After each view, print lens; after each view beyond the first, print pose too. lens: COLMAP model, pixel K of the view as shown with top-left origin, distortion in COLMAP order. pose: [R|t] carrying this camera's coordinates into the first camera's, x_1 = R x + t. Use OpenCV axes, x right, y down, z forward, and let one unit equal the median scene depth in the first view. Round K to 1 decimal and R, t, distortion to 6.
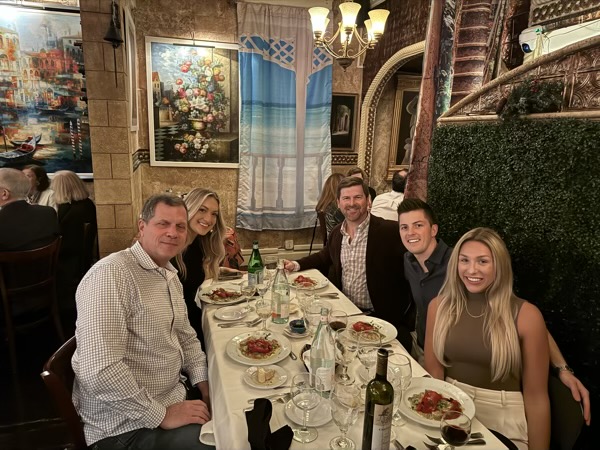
lens RADIAL K [[424.0, 0, 297.1], [0, 424.0, 234.9], [0, 0, 1]] dist [0.059432, -0.065219]
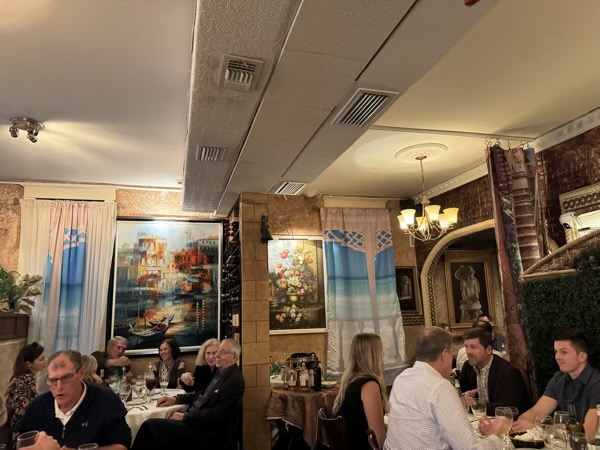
lens RADIAL K [[424.0, 0, 298.3], [0, 424.0, 225.5], [0, 0, 1]] dist [0.059432, -0.065219]
pose [[0.997670, -0.061797, 0.028895, -0.256316], [0.068218, 0.903722, -0.422650, 0.071632], [0.000005, 0.423636, 0.905832, -0.195784]]
